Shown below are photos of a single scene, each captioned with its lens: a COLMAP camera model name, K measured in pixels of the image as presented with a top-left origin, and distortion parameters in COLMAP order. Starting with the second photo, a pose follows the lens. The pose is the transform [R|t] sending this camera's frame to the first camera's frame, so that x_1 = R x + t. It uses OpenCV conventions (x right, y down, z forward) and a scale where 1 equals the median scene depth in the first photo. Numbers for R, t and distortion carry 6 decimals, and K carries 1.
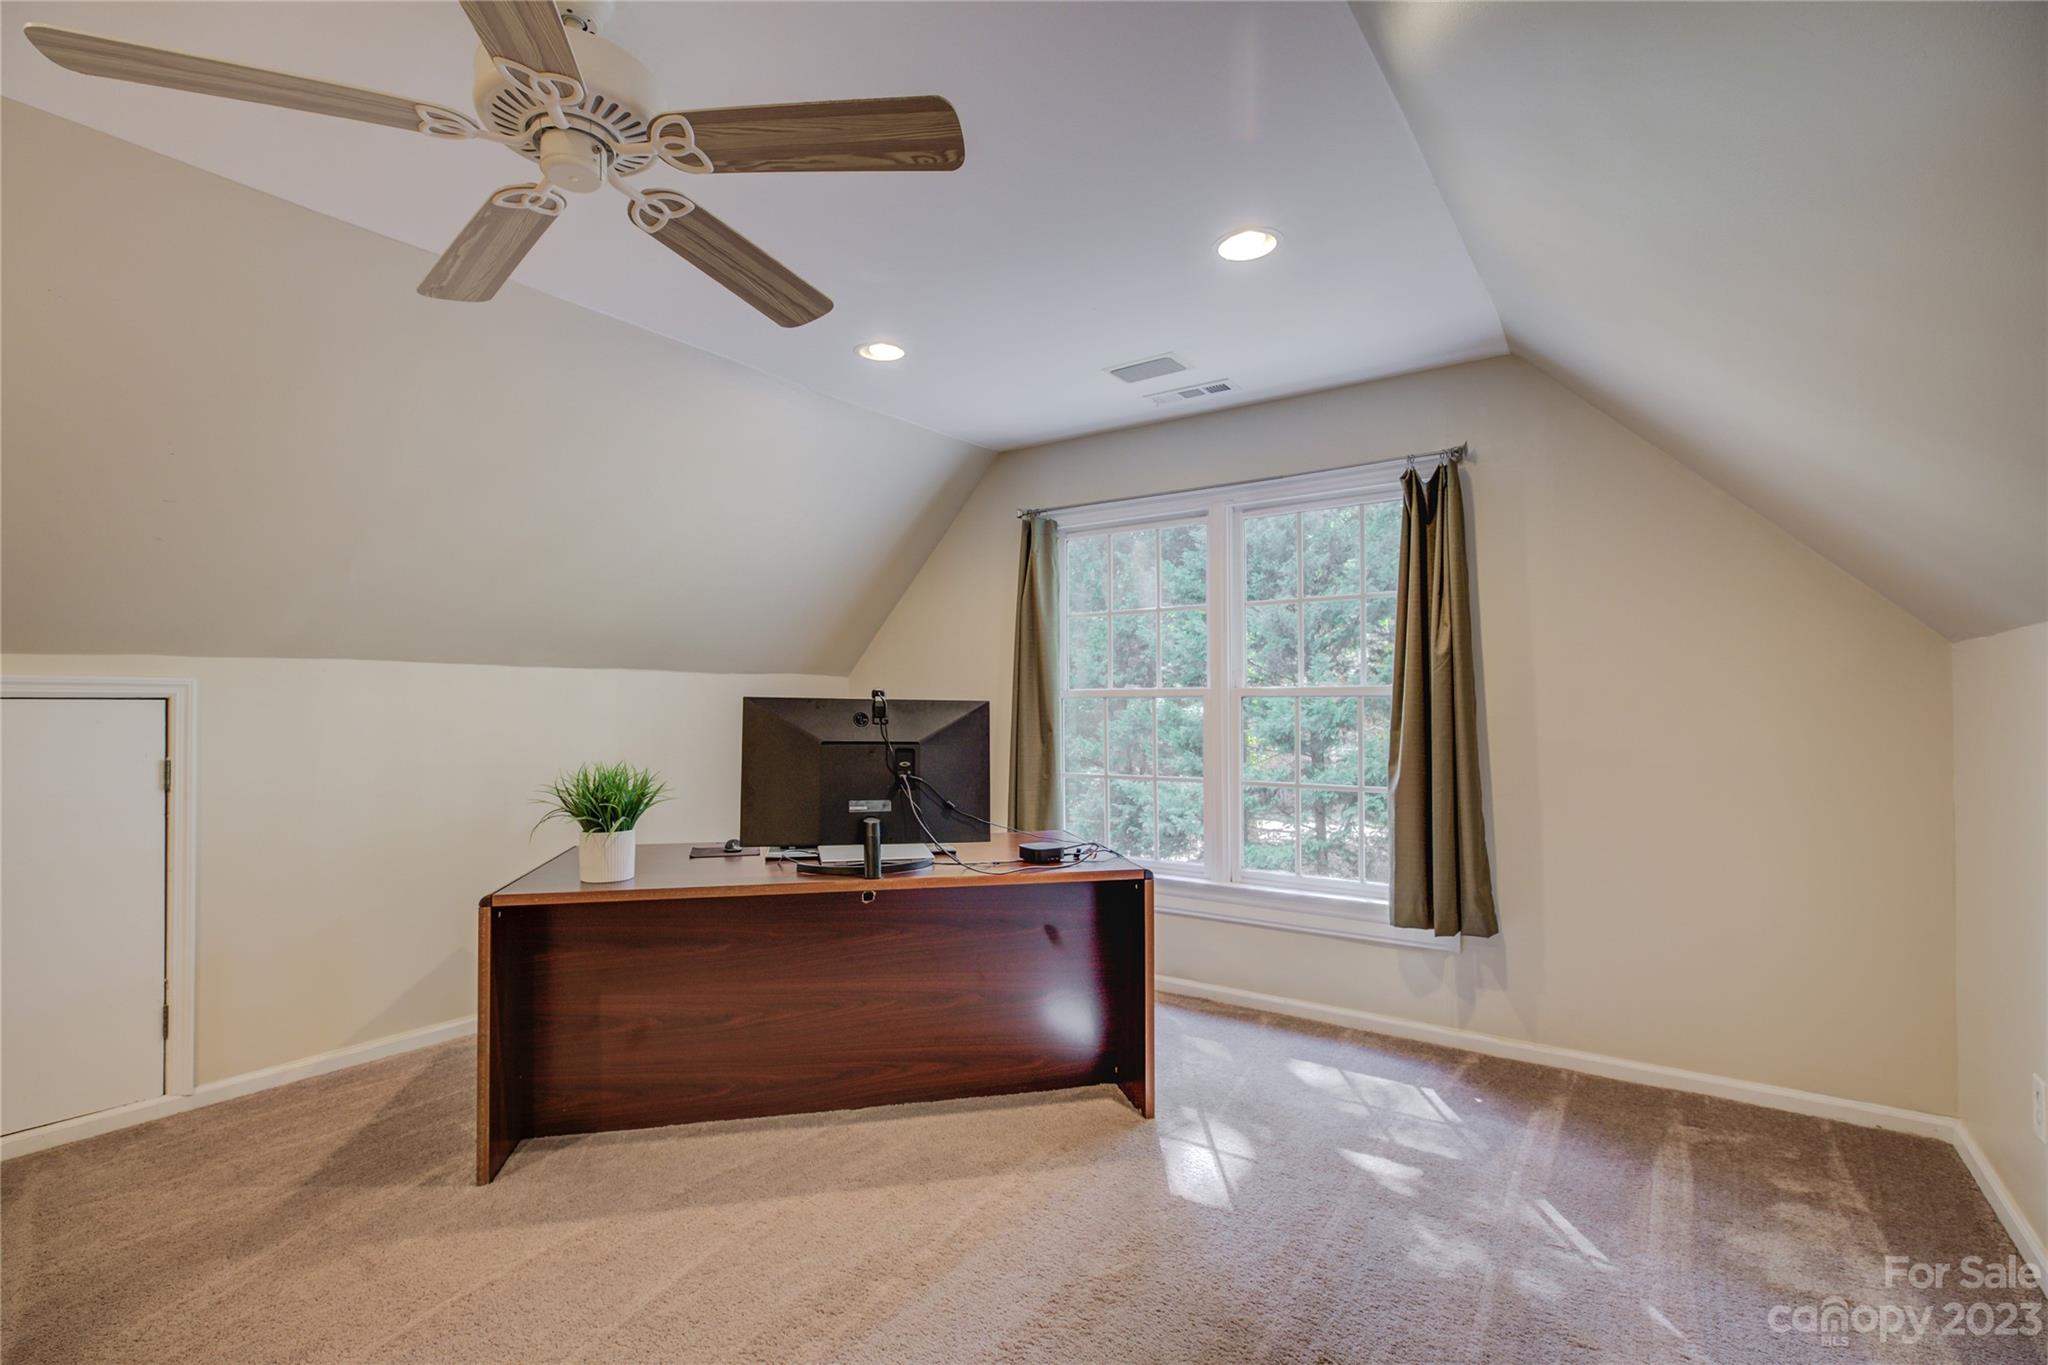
lens RADIAL K [[942.5, 0, 1015.4], [0, 942.5, 682.9], [0, 0, 1]] dist [-0.007236, -0.000143]
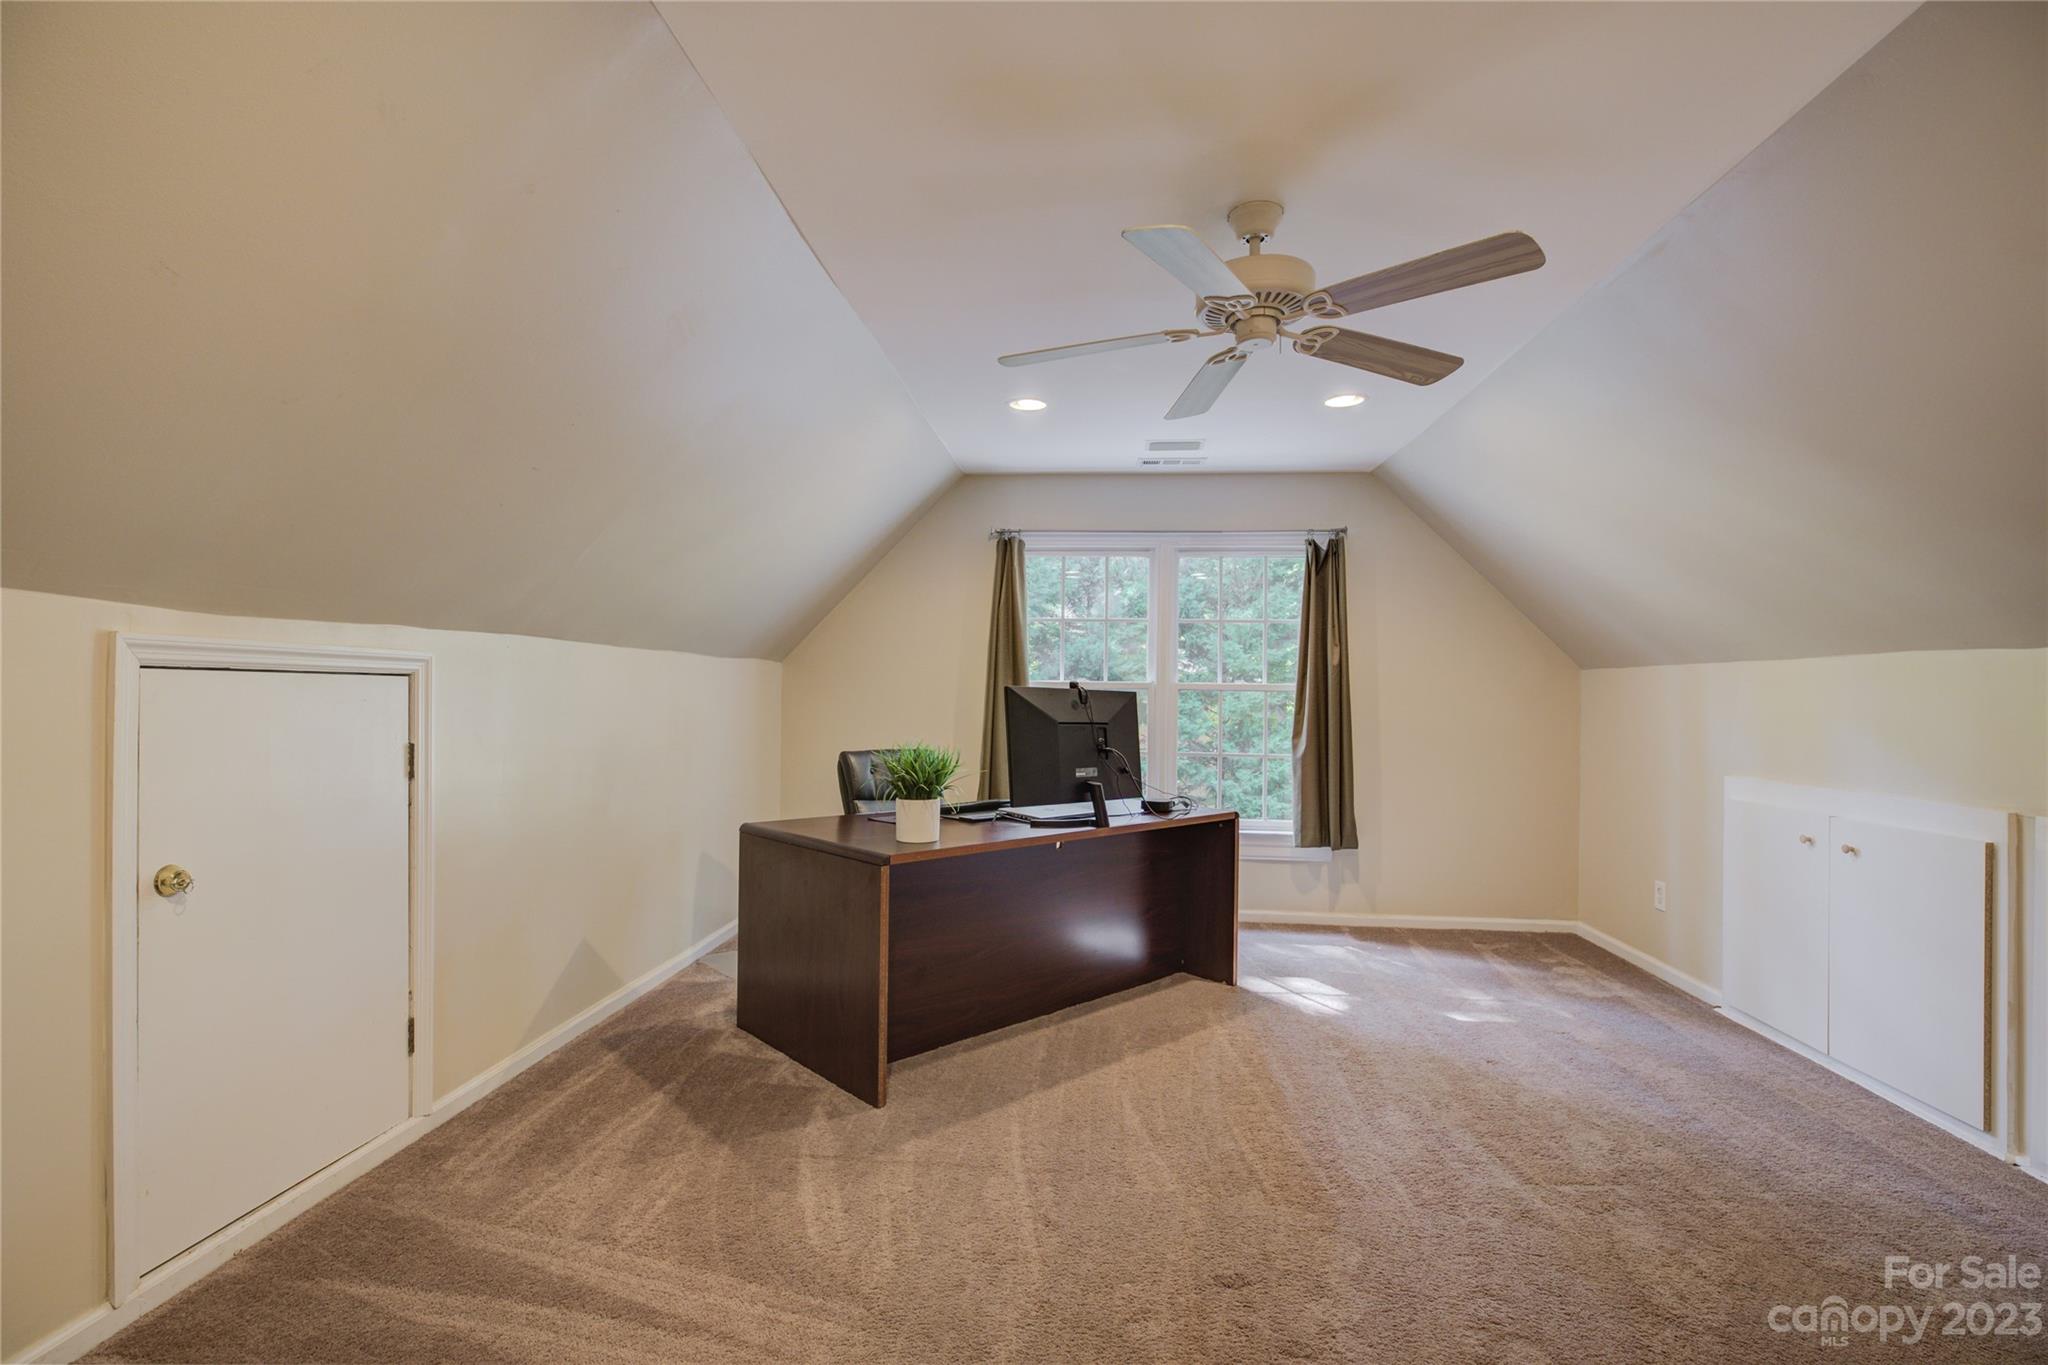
lens RADIAL K [[942.5, 0, 1015.4], [0, 942.5, 682.9], [0, 0, 1]] dist [-0.007236, -0.000143]
pose [[0.864077, 0.020786, 0.502931, -0.857071], [-0.026794, 0.999630, 0.004719, 0.005531], [-0.502646, -0.017553, 0.864314, -0.058317]]
